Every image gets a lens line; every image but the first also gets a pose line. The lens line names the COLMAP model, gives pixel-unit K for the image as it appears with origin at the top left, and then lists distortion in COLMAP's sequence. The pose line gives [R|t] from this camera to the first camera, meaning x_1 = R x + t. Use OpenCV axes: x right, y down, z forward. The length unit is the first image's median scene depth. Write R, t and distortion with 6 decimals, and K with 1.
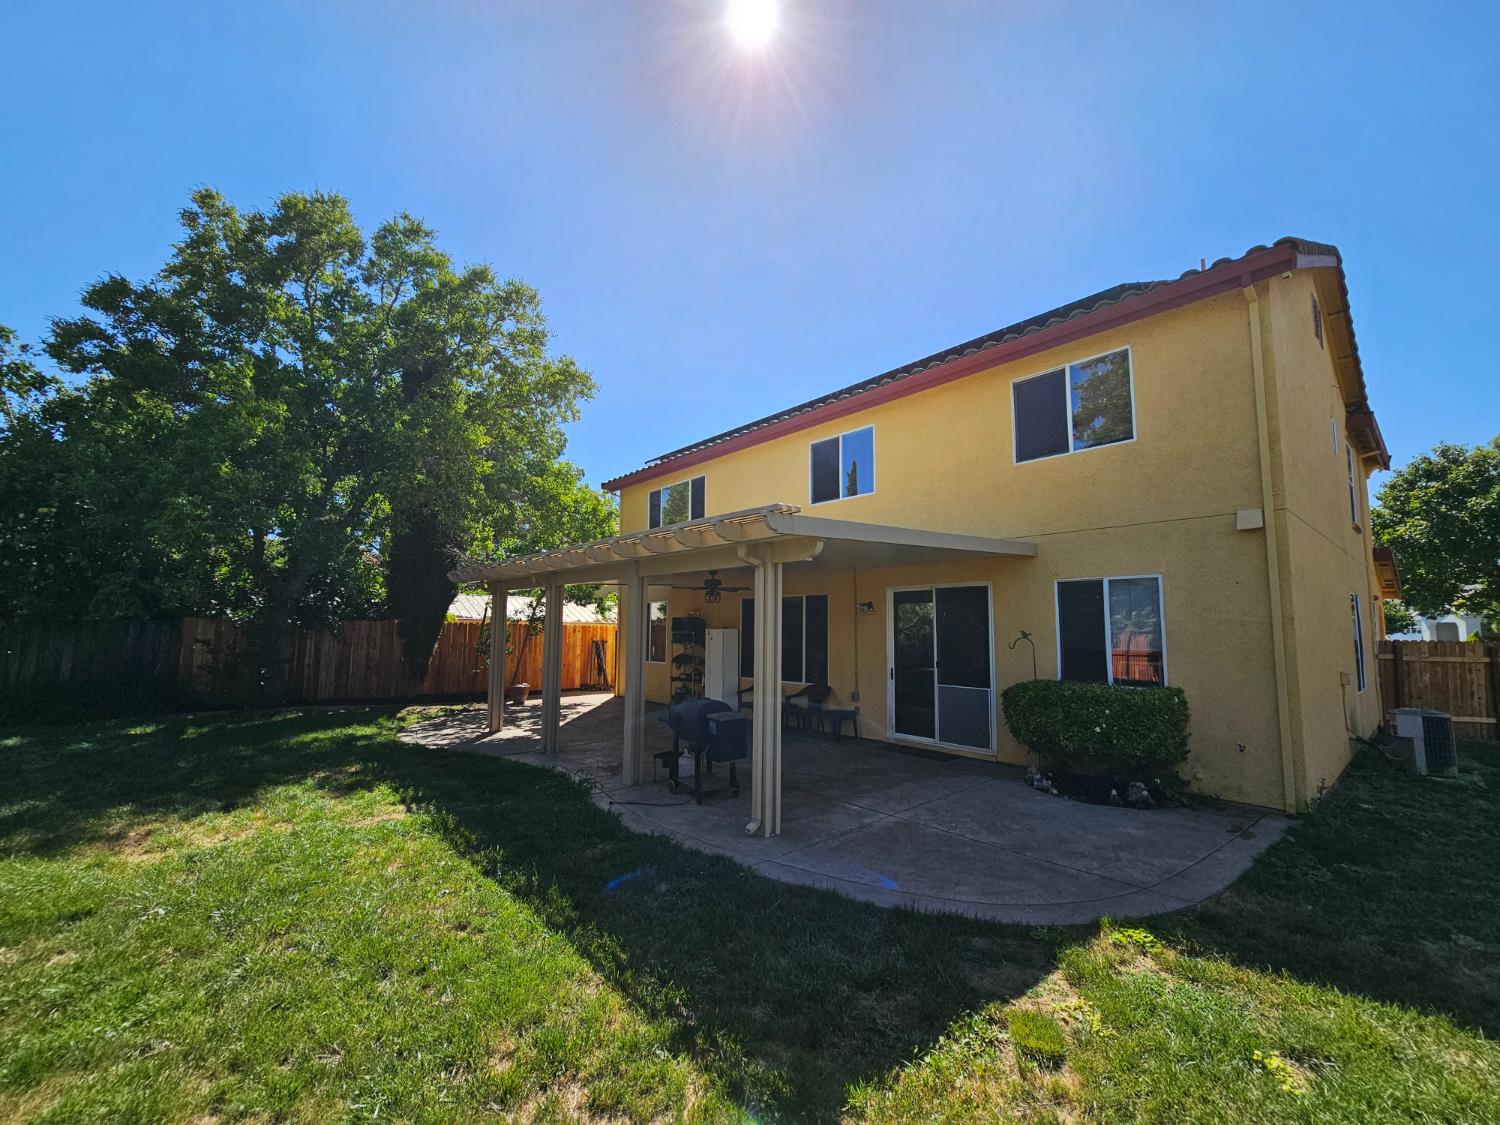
lens RADIAL K [[617.3, 0, 742.3], [0, 617.3, 564.1], [0, 0, 1]] dist [-0.001483, -0.000419]
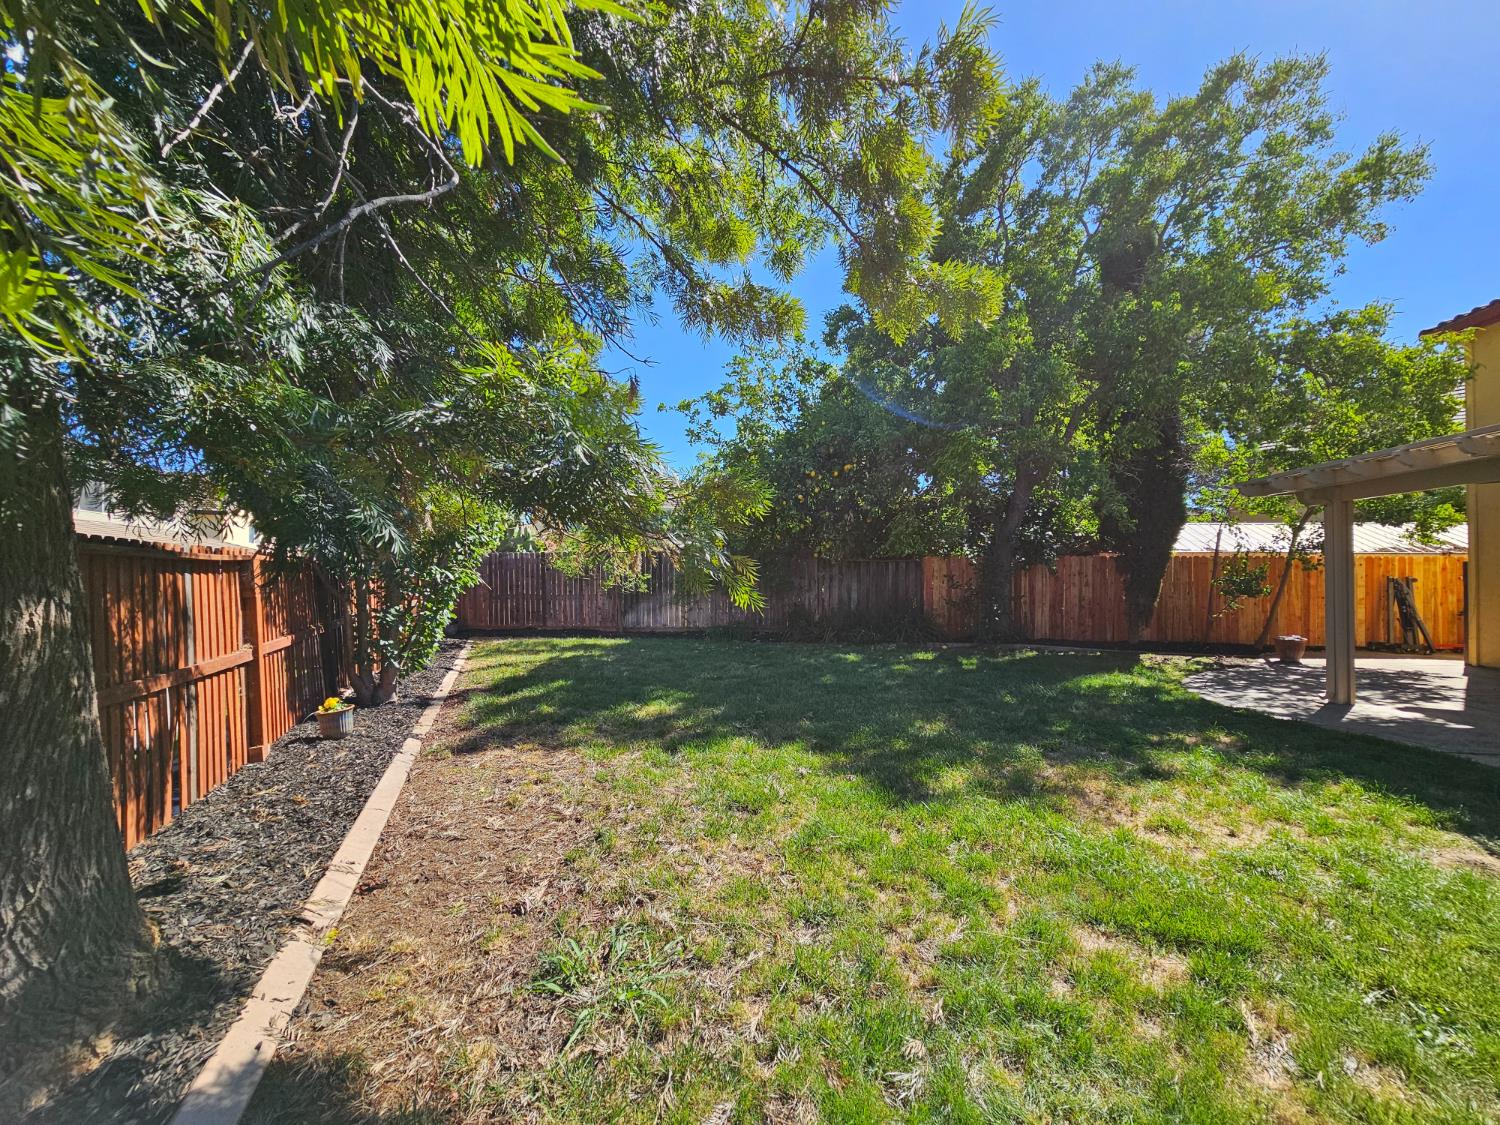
lens RADIAL K [[617.3, 0, 752.0], [0, 617.3, 572.4], [0, 0, 1]] dist [-0.001483, -0.000419]
pose [[0.636867, -0.010633, -0.770900, -0.227397], [0.091005, 0.993951, 0.061472, 0.016289], [0.765584, -0.109306, 0.633982, 0.052340]]
